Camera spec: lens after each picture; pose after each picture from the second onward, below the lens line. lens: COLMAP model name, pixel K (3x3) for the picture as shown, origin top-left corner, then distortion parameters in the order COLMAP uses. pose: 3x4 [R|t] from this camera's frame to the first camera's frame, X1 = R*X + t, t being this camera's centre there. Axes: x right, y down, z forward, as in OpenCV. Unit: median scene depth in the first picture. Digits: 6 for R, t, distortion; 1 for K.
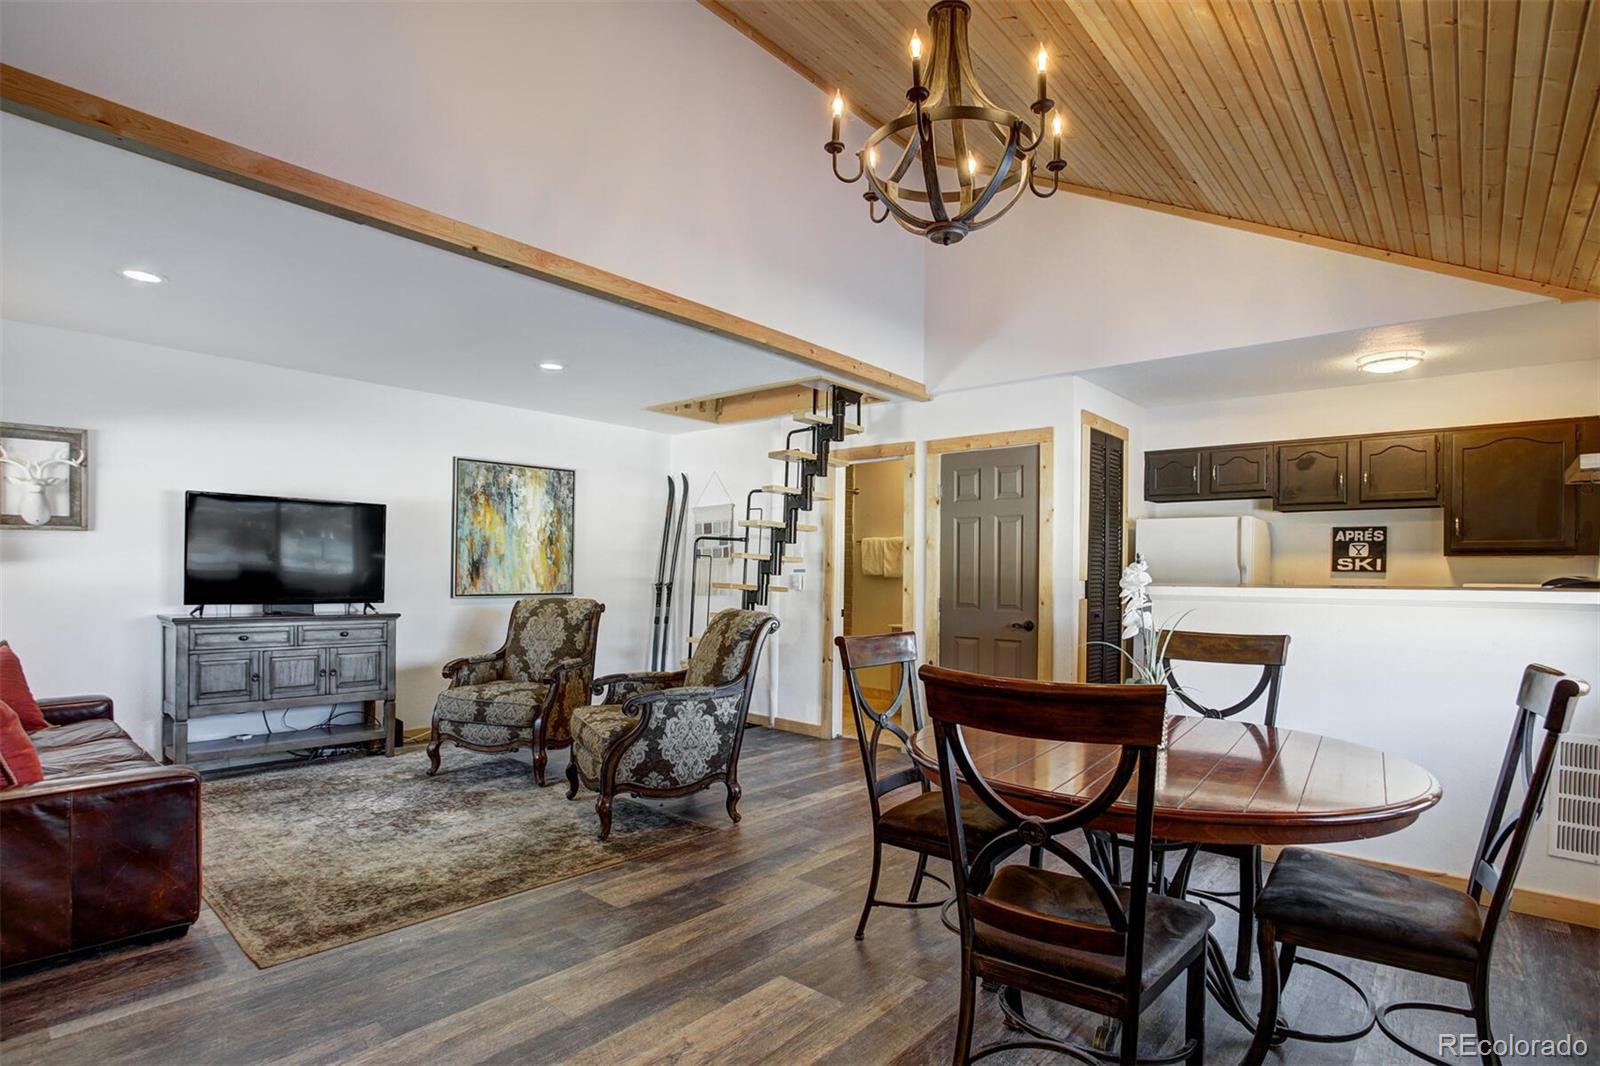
lens RADIAL K [[803.1, 0, 771.5], [0, 803.1, 591.8], [0, 0, 1]] dist [-0.036524, 0.008641]
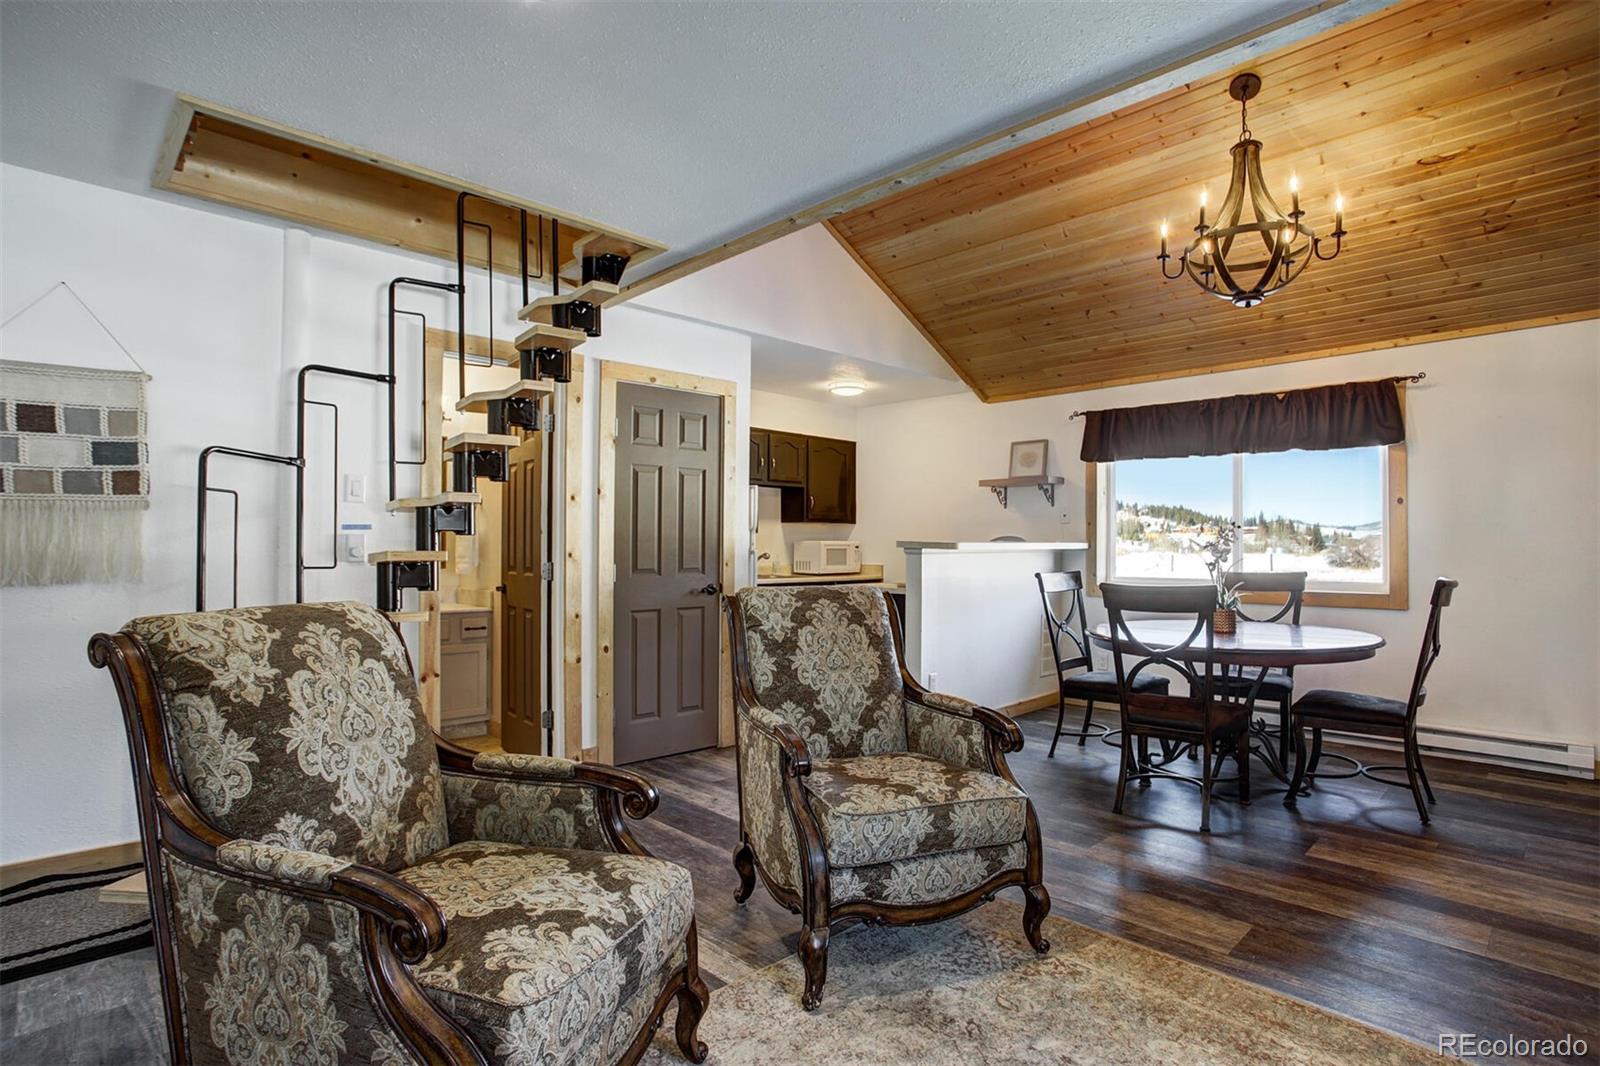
lens RADIAL K [[835.7, 0, 798.4], [0, 835.7, 531.3], [0, 0, 1]] dist [-0.033467, 0.015418]
pose [[0.036541, 0.006881, 0.999308, -0.768194], [0.019502, 0.999781, -0.007598, -0.018124], [-0.999142, 0.019766, 0.036399, 1.016552]]
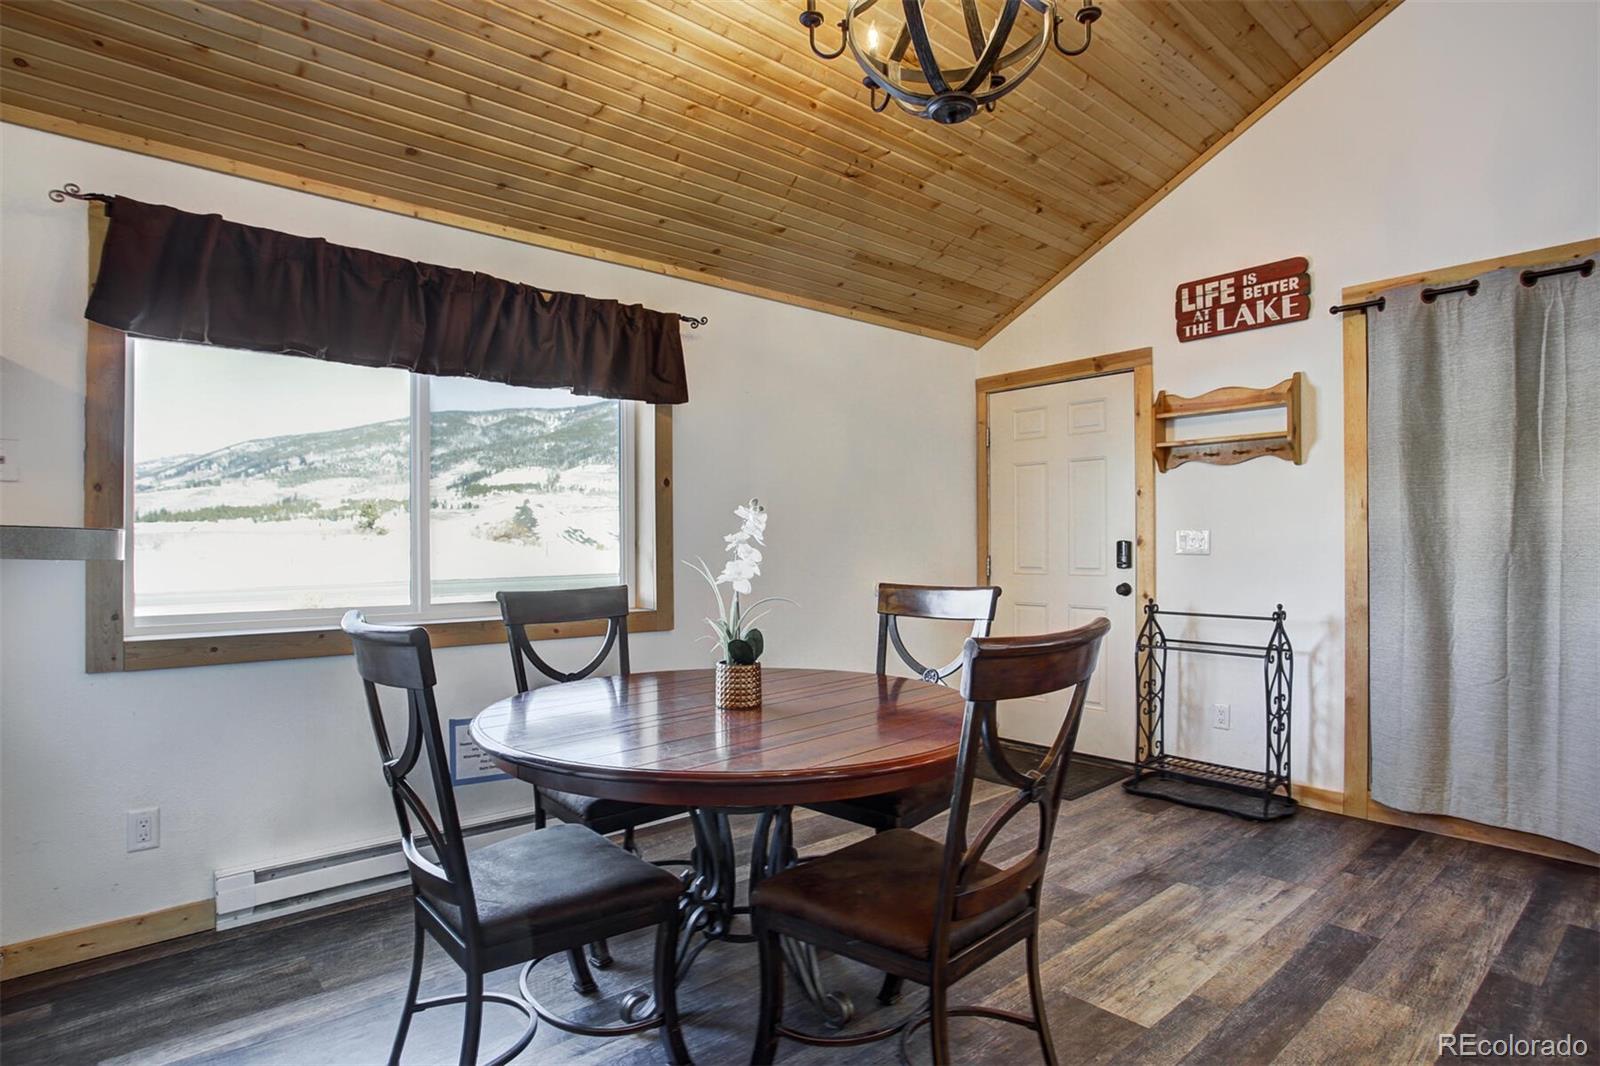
lens RADIAL K [[835.7, 0, 809.3], [0, 835.7, 547.8], [0, 0, 1]] dist [-0.033467, 0.015418]
pose [[-0.994167, -0.015529, 0.106731, 0.156704], [-0.012098, 0.999391, 0.032716, -0.012276], [-0.107174, 0.031234, -0.993750, 1.077100]]
